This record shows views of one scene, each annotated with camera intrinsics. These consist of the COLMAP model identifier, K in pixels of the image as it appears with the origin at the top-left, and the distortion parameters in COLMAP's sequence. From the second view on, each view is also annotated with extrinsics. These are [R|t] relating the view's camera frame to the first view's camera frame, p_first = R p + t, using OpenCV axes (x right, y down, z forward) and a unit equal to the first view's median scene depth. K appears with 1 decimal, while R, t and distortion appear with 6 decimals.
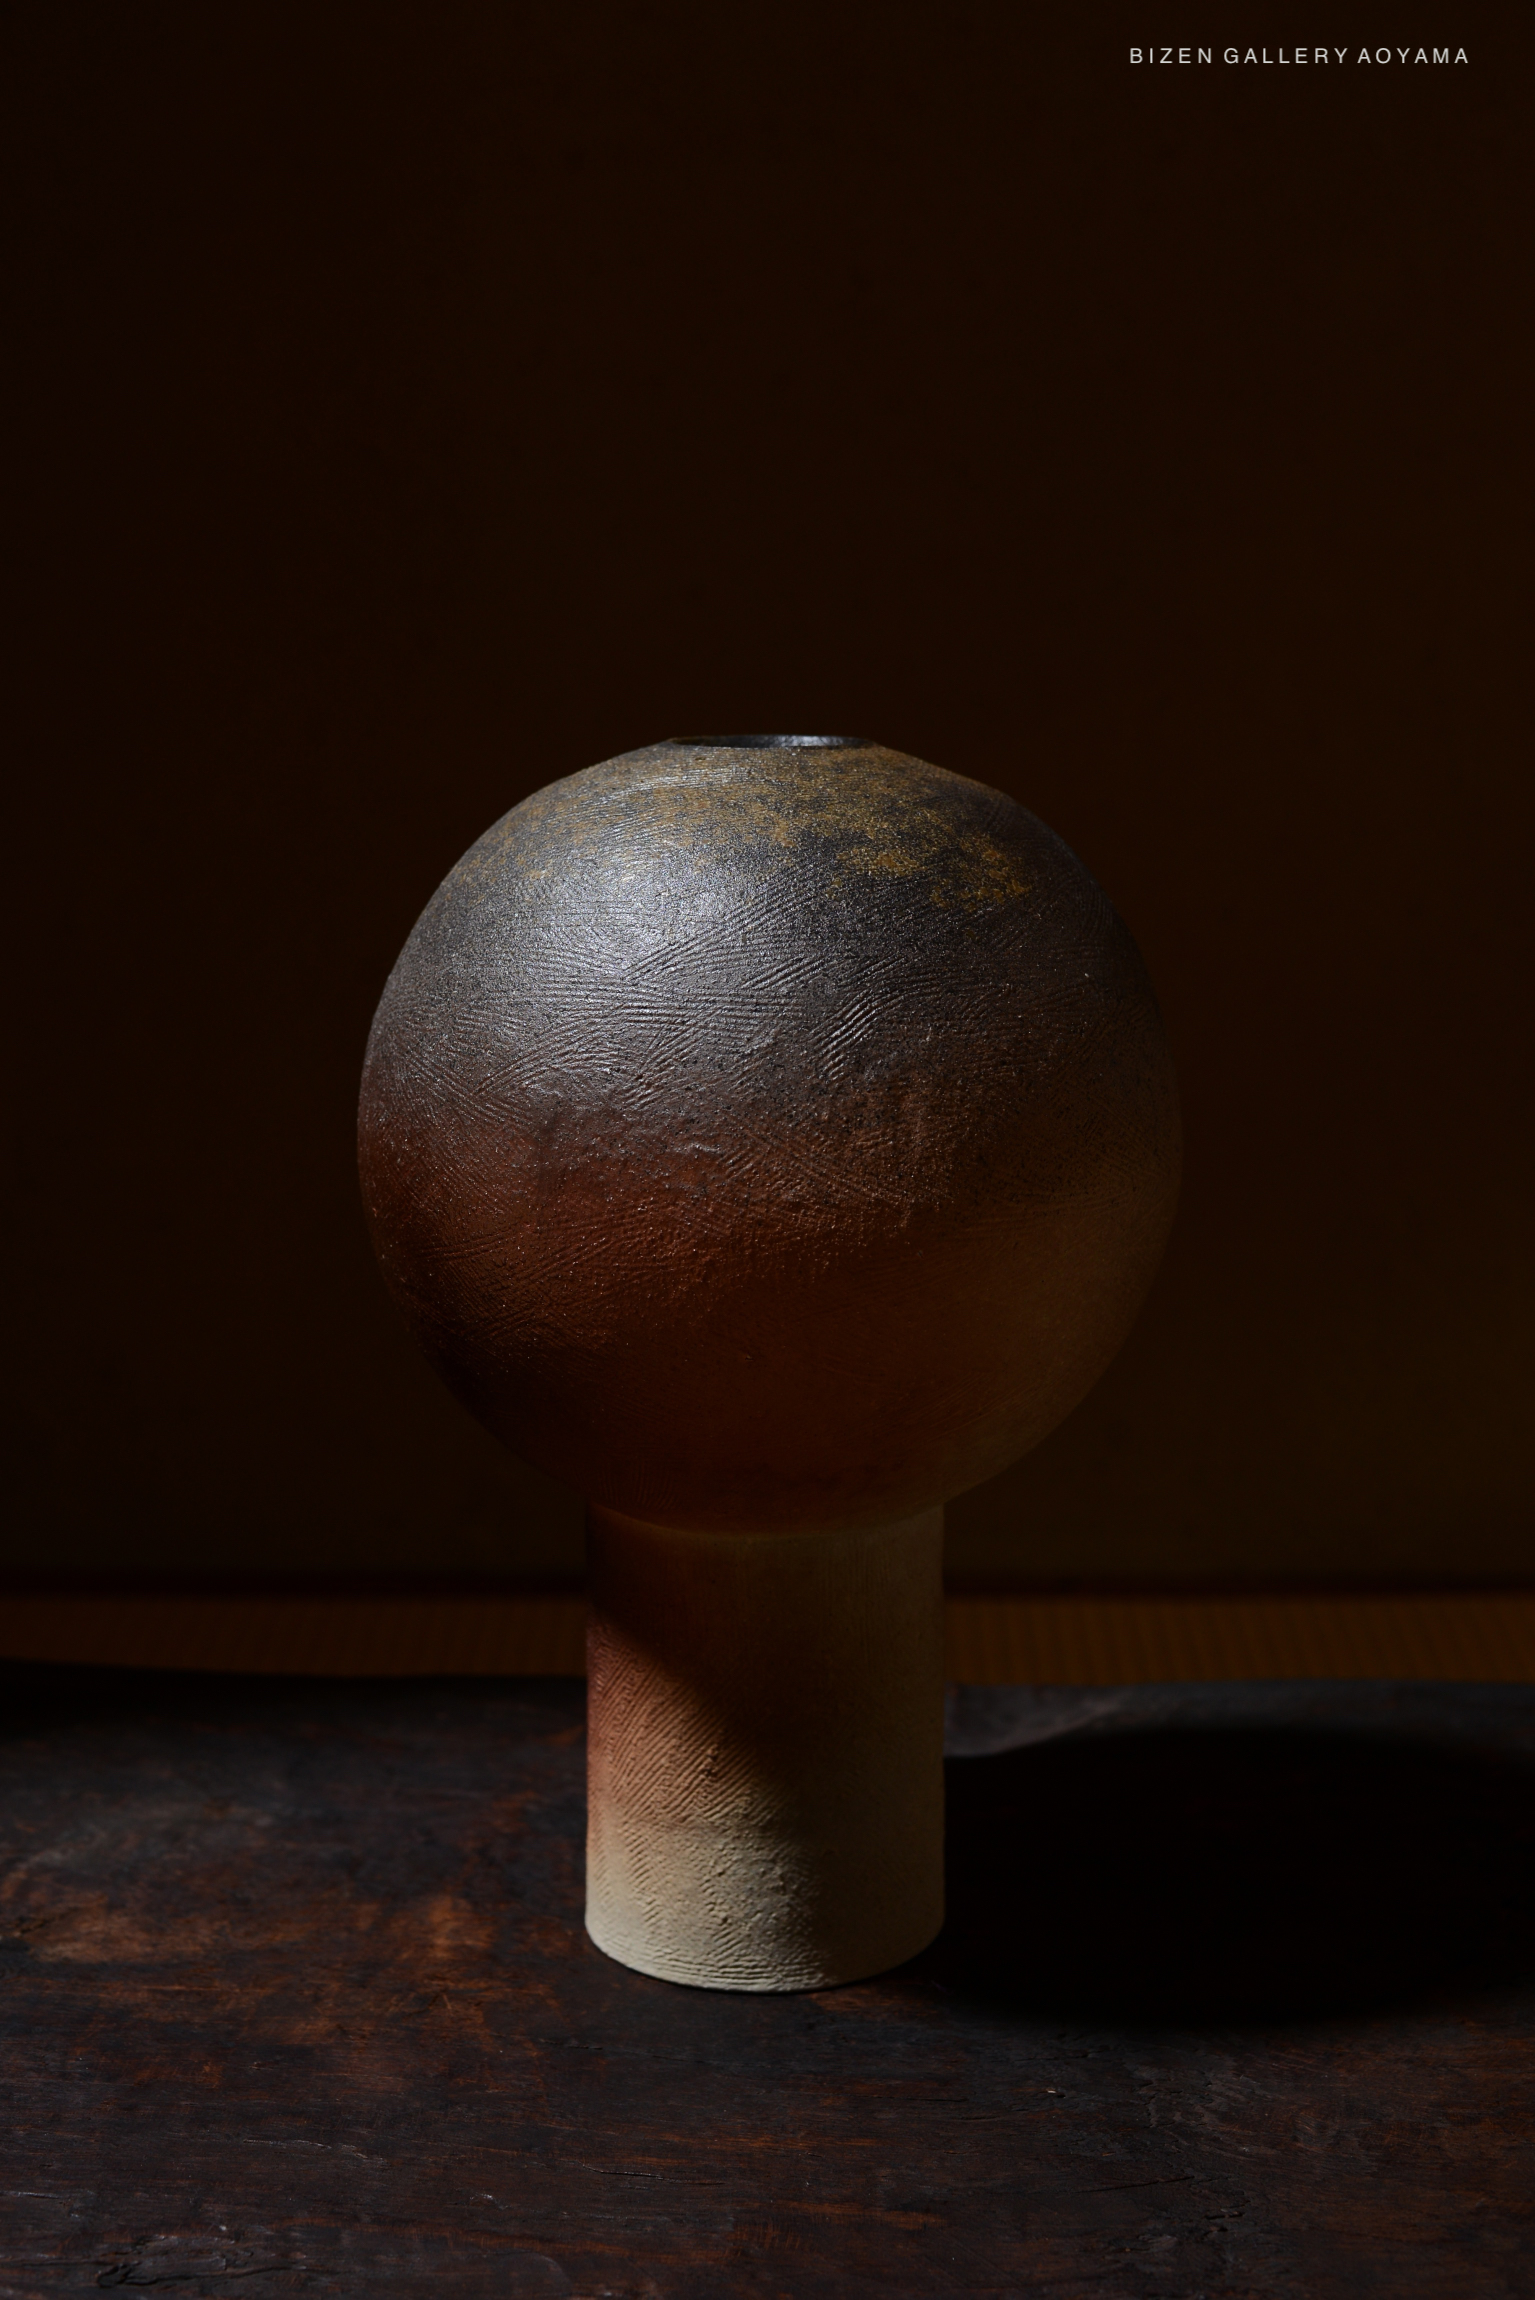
lens RADIAL K [[3516.3, 0, 768.1], [0, 3516.3, 1152.3], [0, 0, 1]] dist [-0.146380, 0.000000]
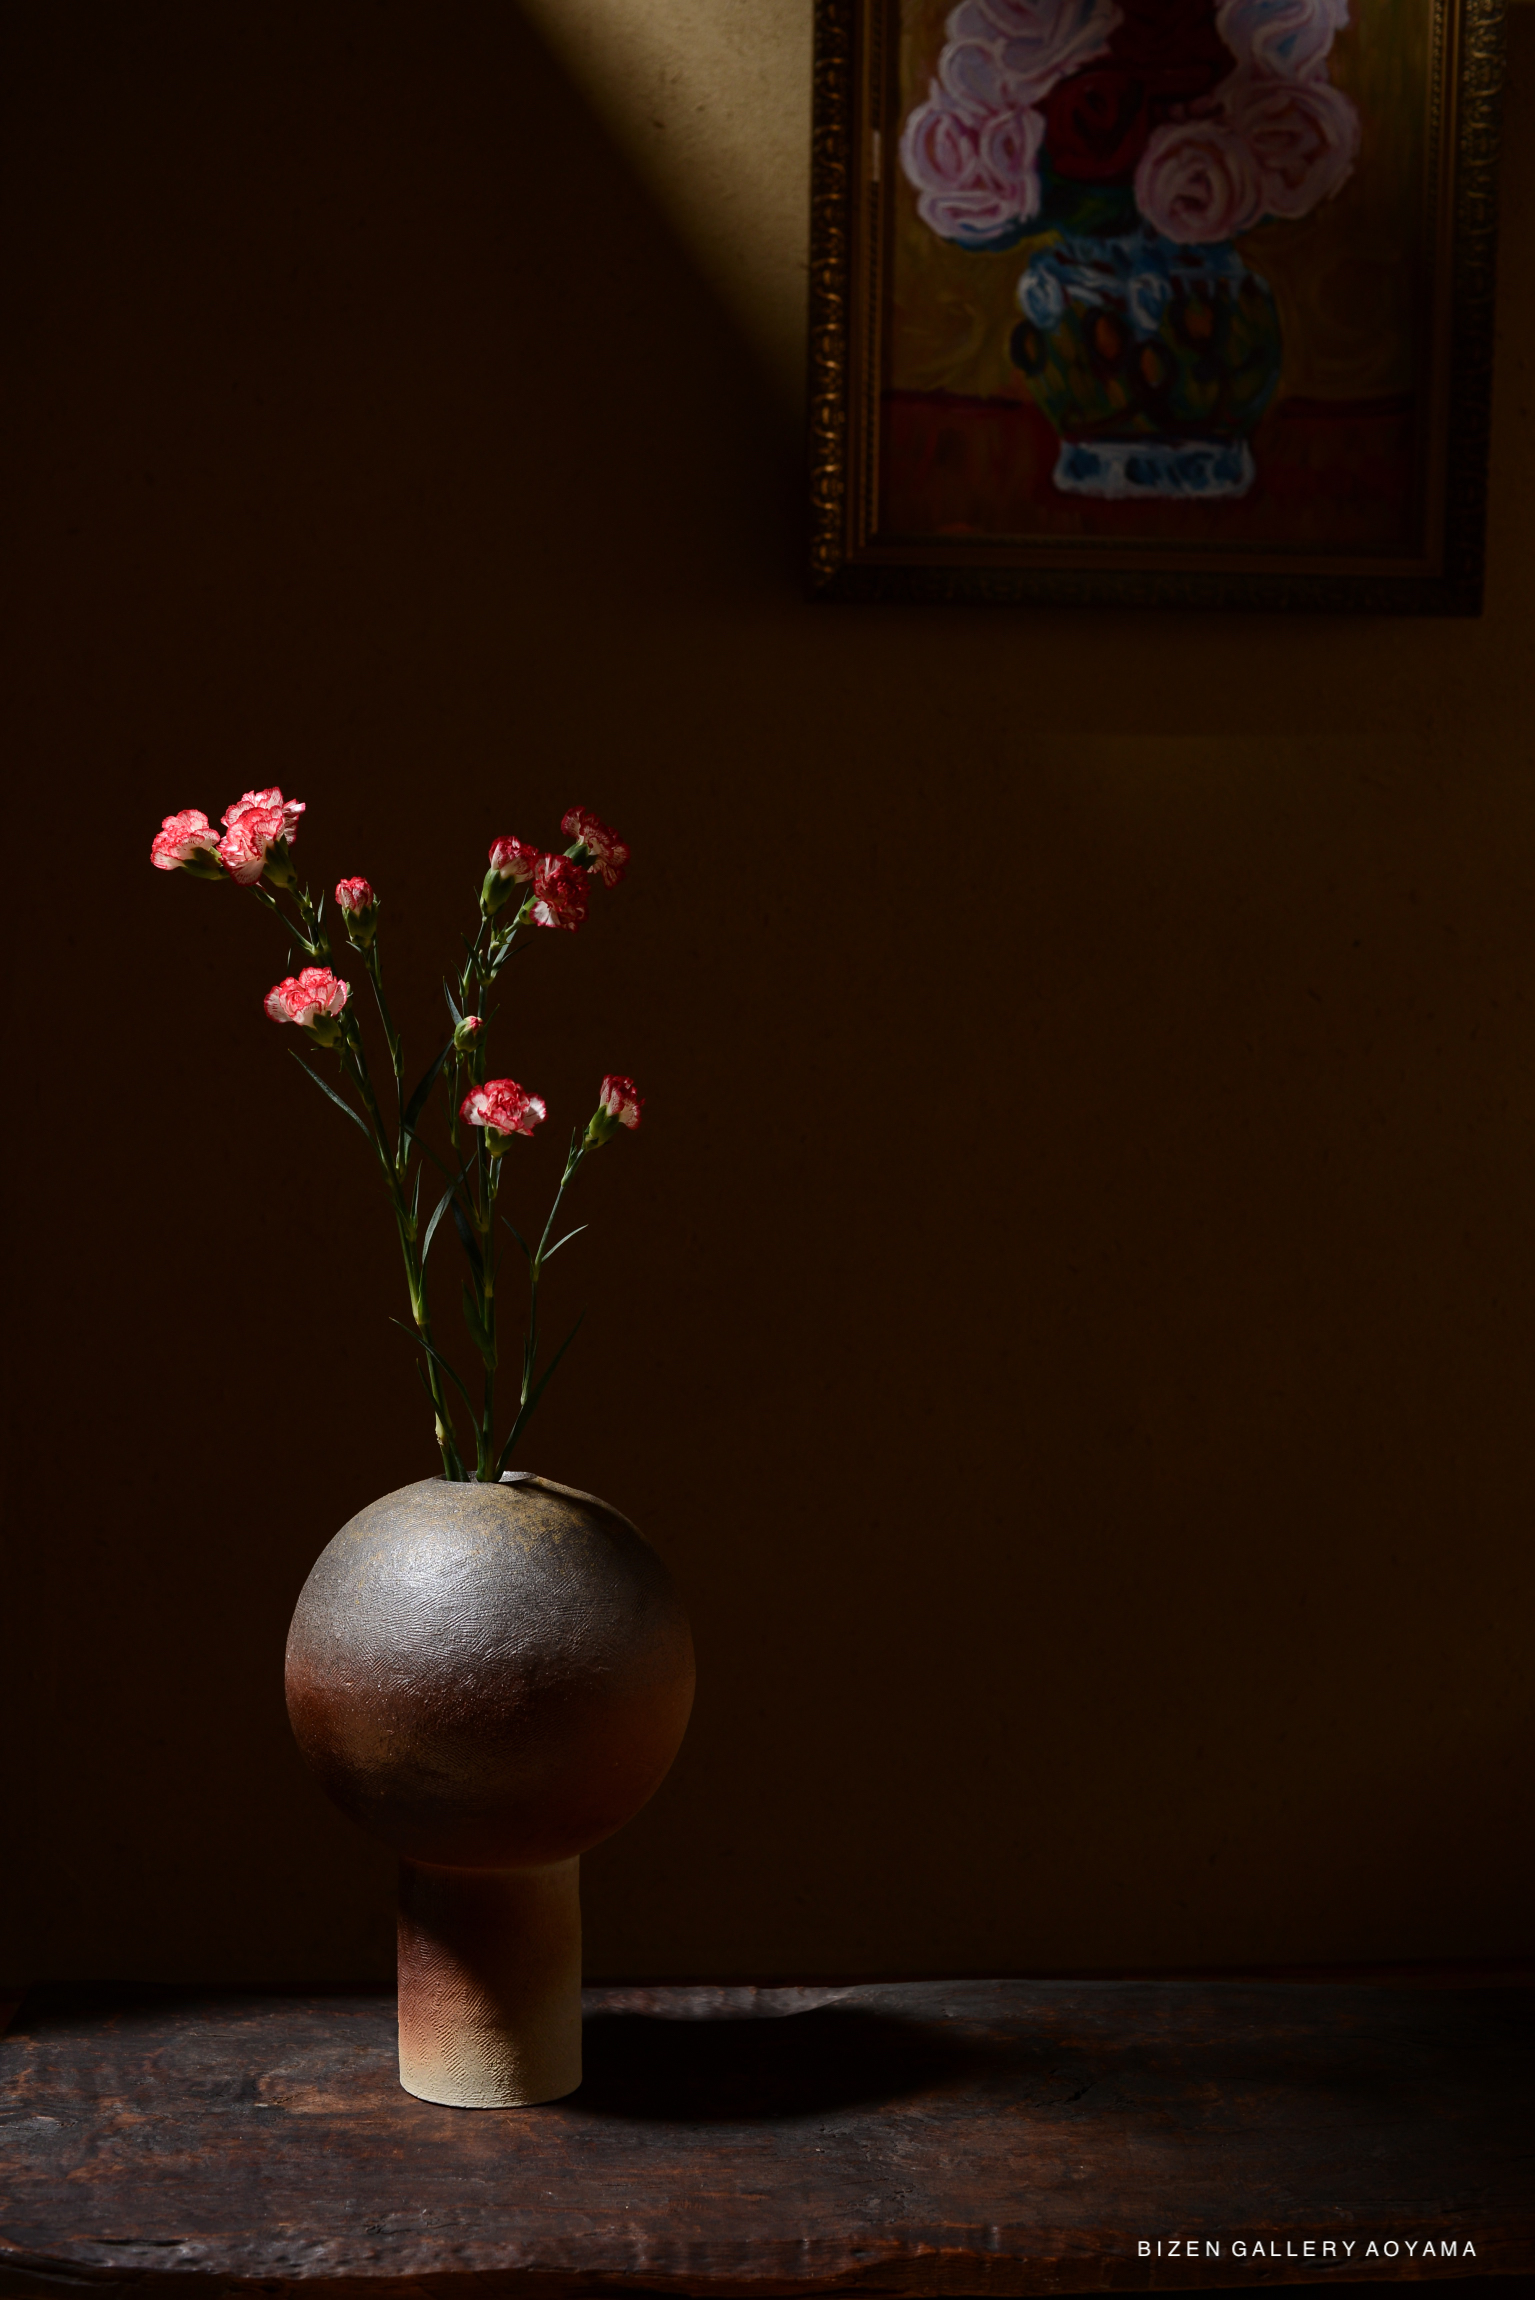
lens RADIAL K [[3516.3, 0, 781.1], [0, 3516.3, 1155.0], [0, 0, 1]] dist [-0.146380, 0.000000]
pose [[0.996323, -0.005906, 0.085468, -0.107477], [0.019164, 0.987706, -0.155144, 0.012319], [-0.083501, 0.156211, 0.984188, -1.059947]]
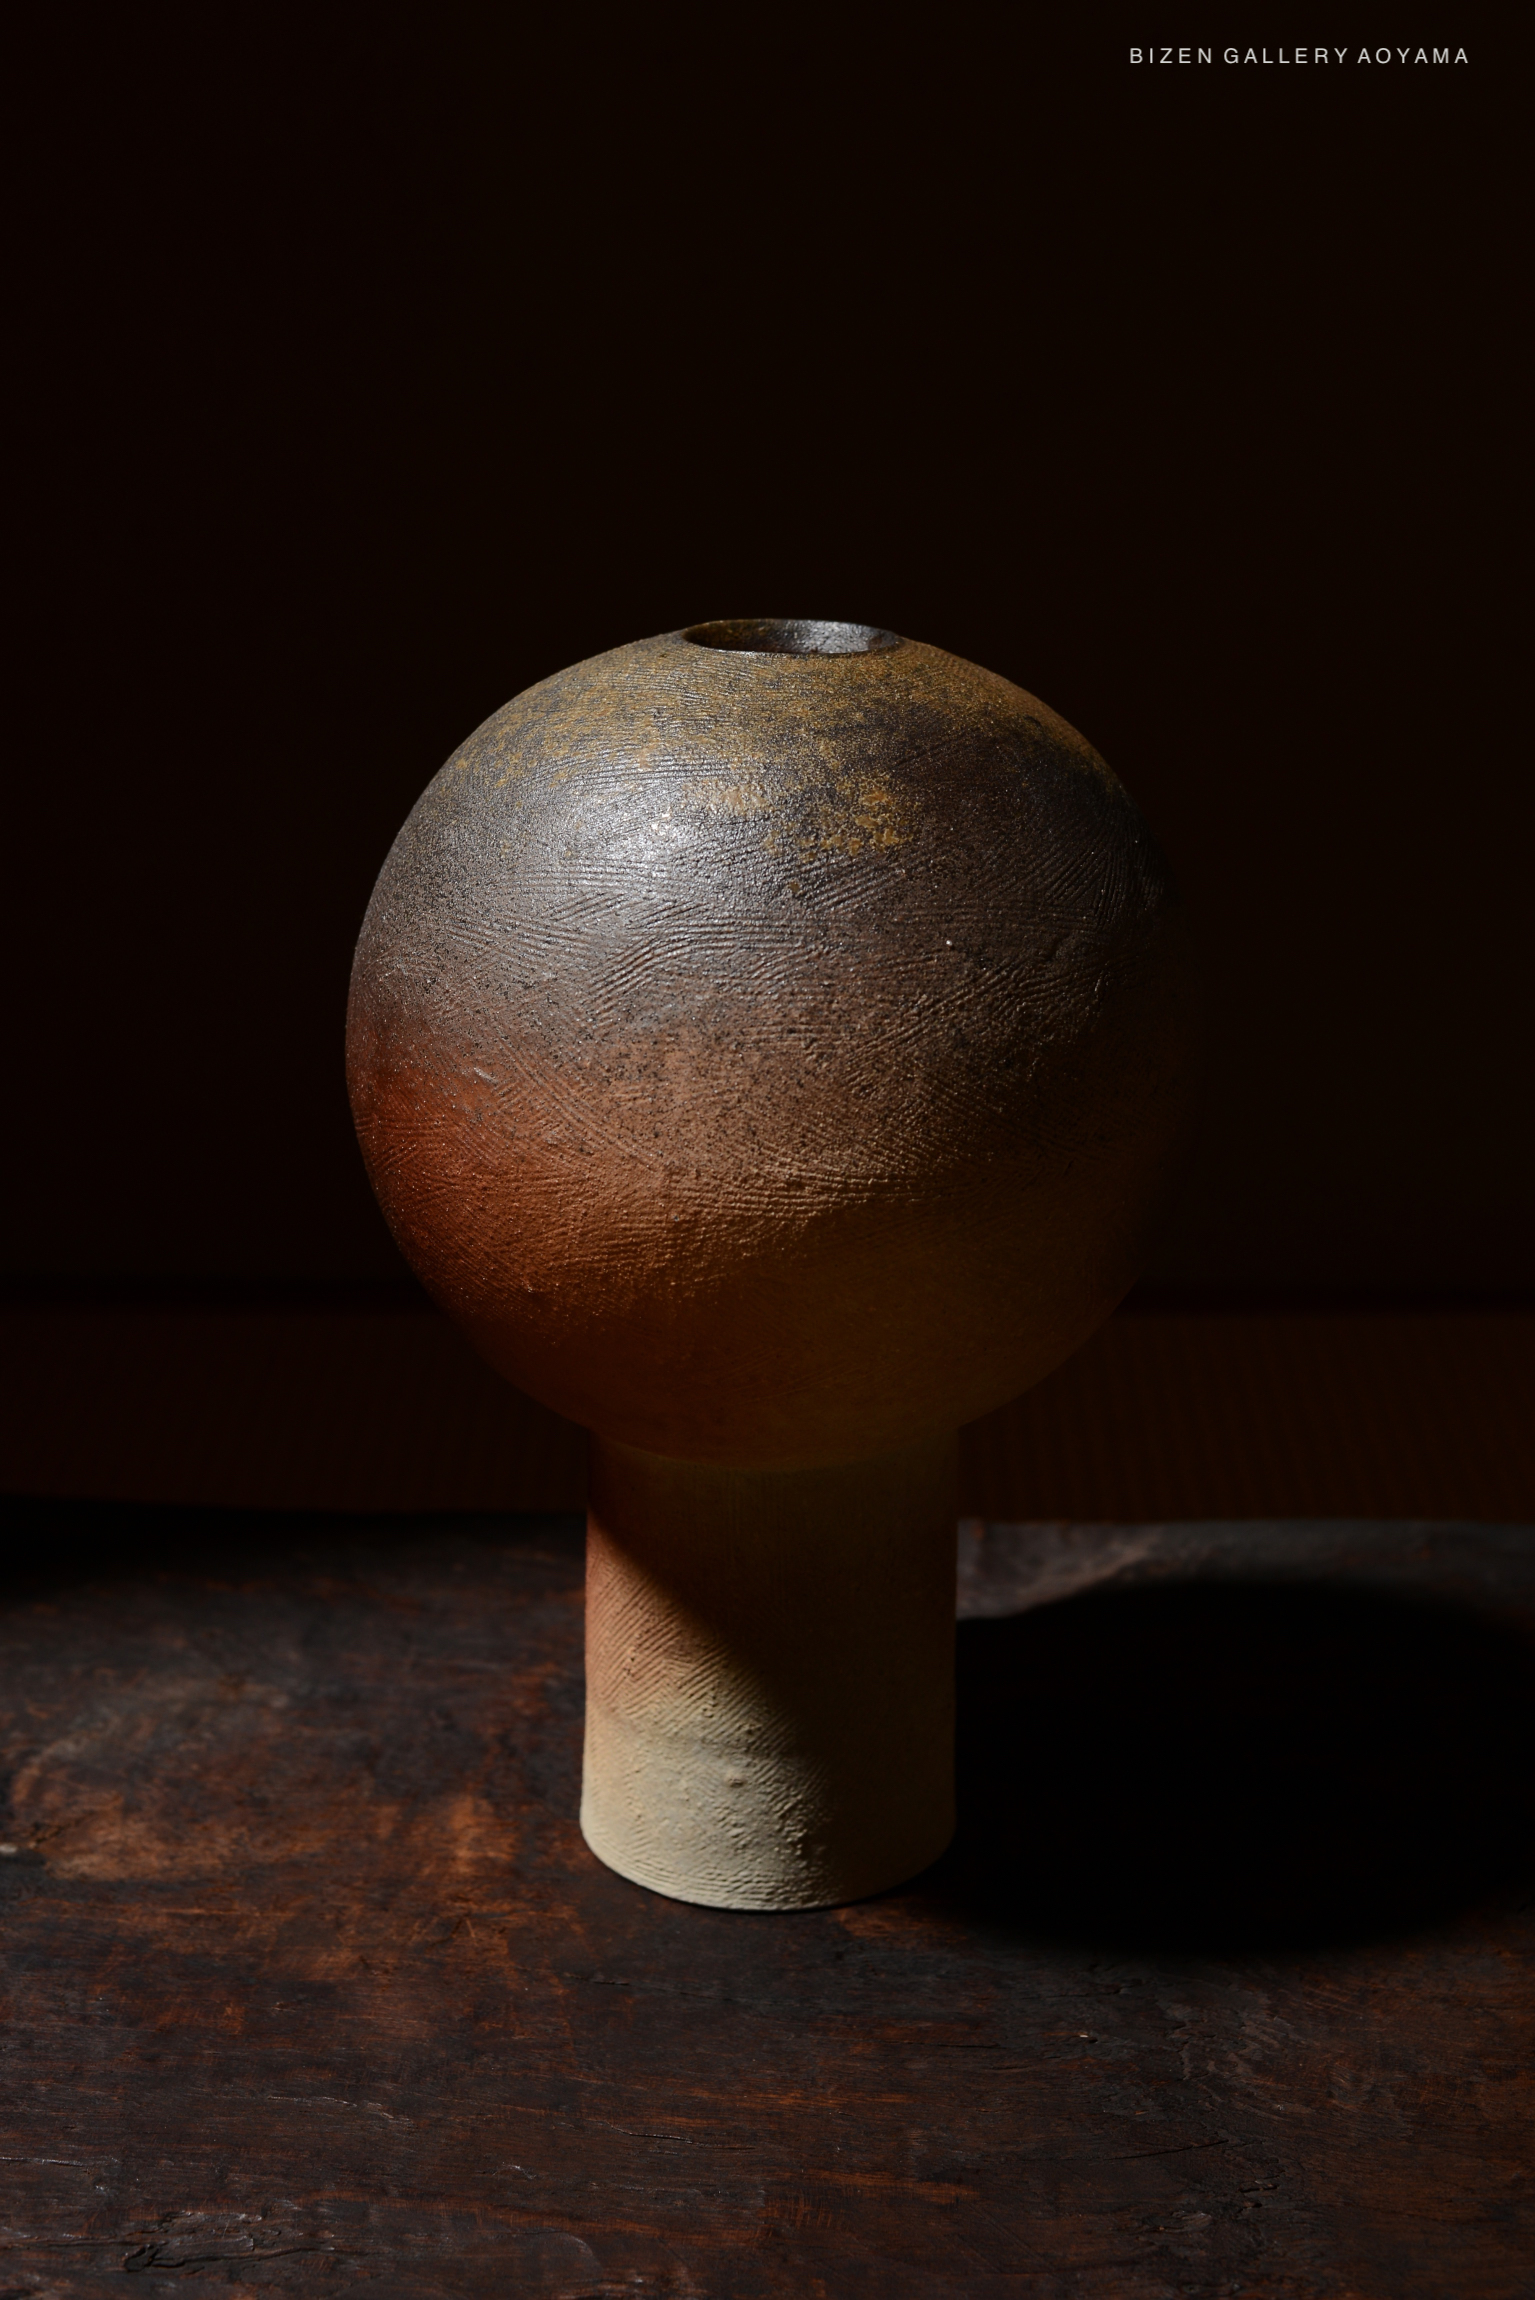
lens RADIAL K [[3516.3, 0, 763.1], [0, 3516.3, 1156.1], [0, 0, 1]] dist [-0.146380, 0.000000]
pose [[0.999999, 0.001068, -0.000528, -0.009359], [-0.000984, 0.990298, 0.138955, -0.114081], [0.000671, -0.138955, 0.990299, 0.053379]]
